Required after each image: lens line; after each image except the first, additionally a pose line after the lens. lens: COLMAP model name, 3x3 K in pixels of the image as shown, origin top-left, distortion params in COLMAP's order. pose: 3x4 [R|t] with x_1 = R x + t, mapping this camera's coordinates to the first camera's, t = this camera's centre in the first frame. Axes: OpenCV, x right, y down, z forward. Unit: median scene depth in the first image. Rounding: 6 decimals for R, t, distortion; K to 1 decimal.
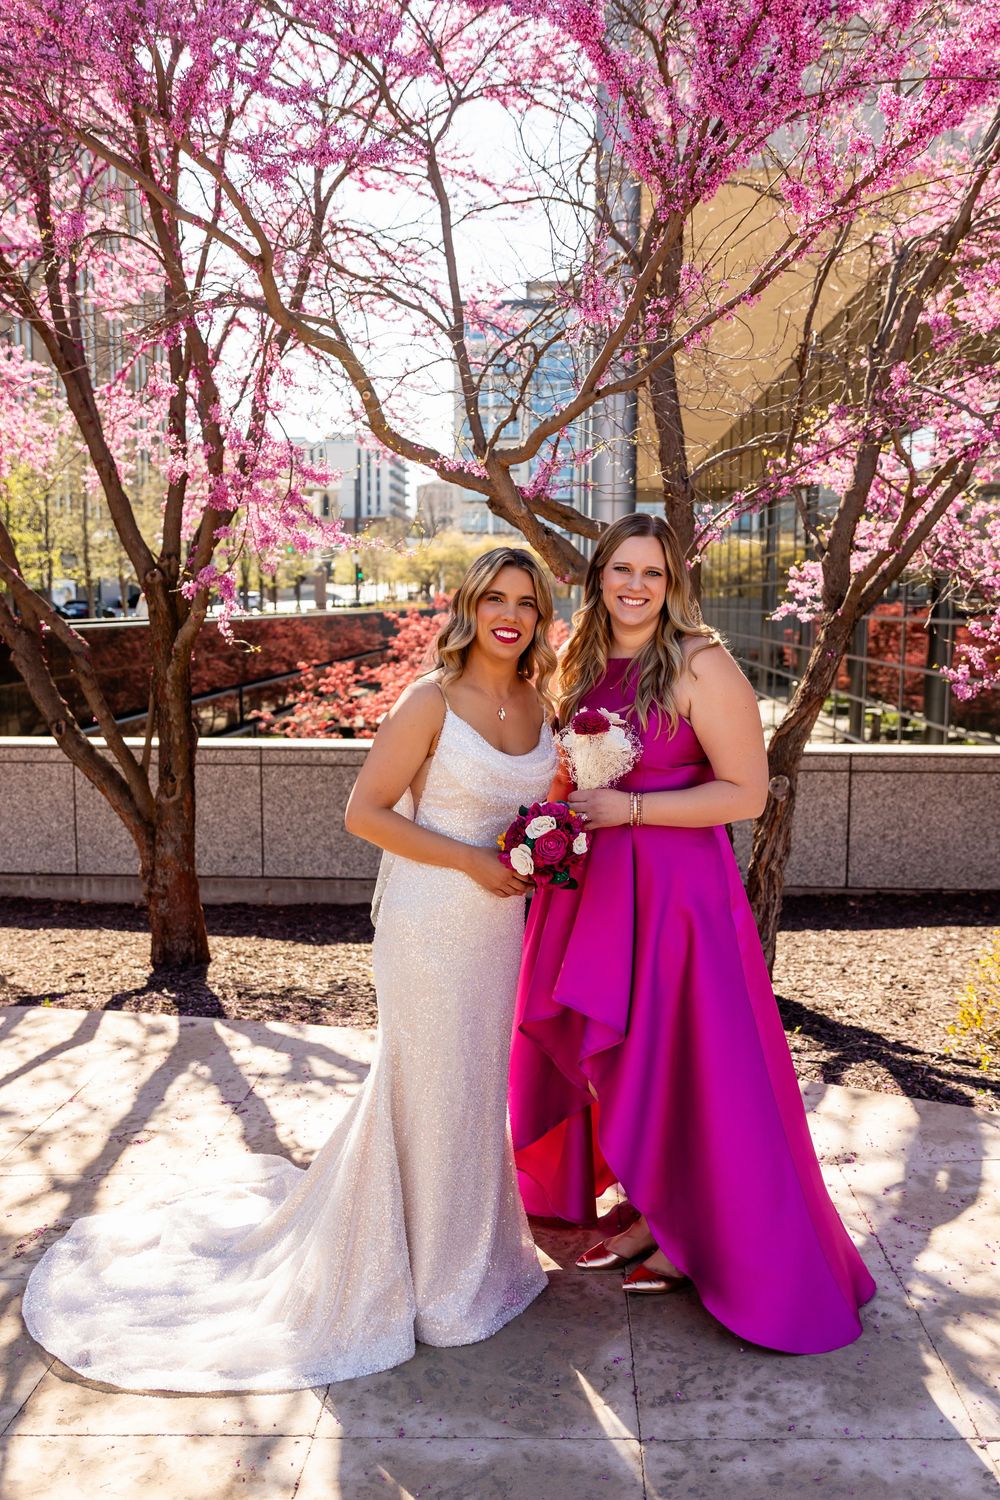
lens RADIAL K [[1325.1, 0, 479.4], [0, 1325.1, 737.7], [0, 0, 1]] dist [0.004171, 0.000753]
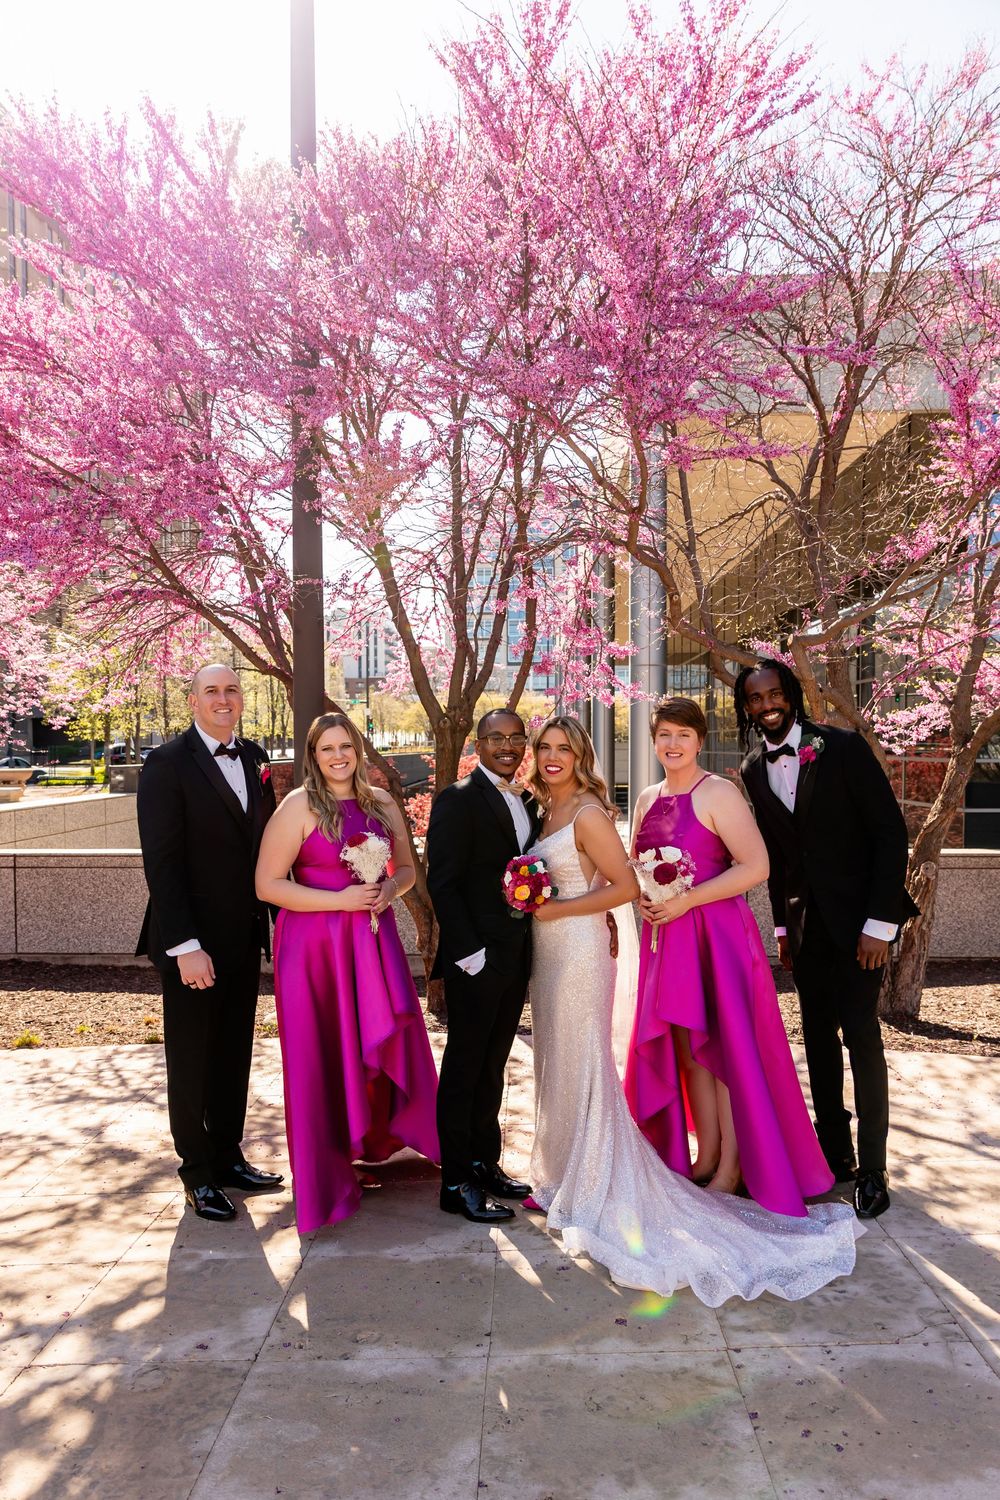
lens RADIAL K [[1121.6, 0, 479.3], [0, 1121.6, 782.0], [0, 0, 1]] dist [0.012973, -0.016773]
pose [[0.999222, -0.006125, 0.038952, -0.241553], [0.008839, 0.997516, -0.069890, 0.019132], [-0.038428, 0.070179, 0.996794, -0.143761]]
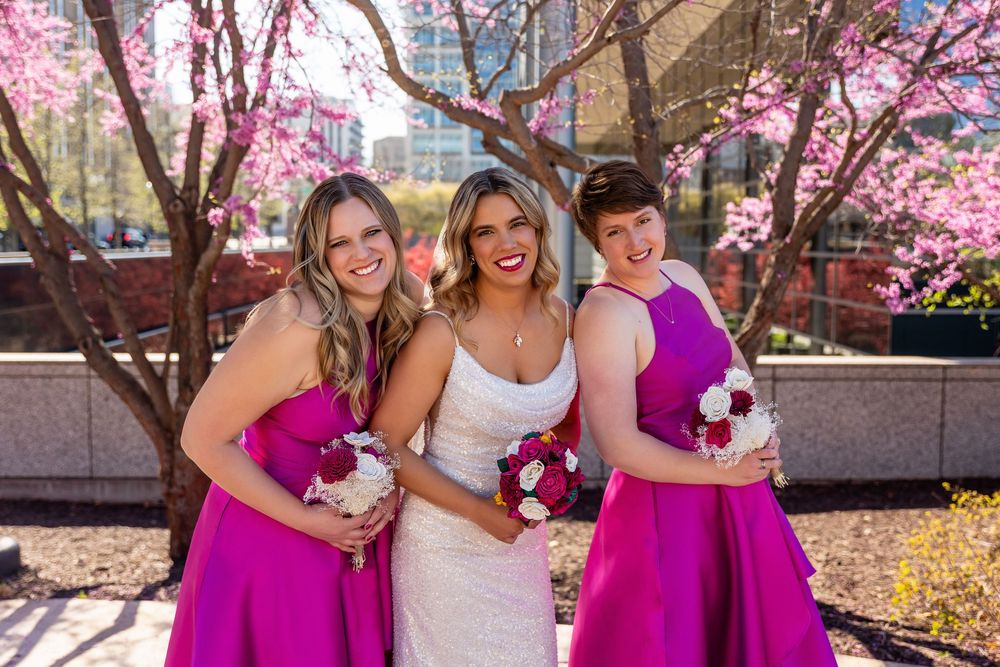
lens RADIAL K [[1134.7, 0, 524.5], [0, 1134.7, 318.9], [0, 0, 1]] dist [-0.007720, 0.000000]
pose [[0.996009, -0.002649, 0.089213, -0.037352], [0.005609, 0.999441, -0.032944, 0.004944], [-0.089076, 0.033313, 0.995468, 0.028923]]
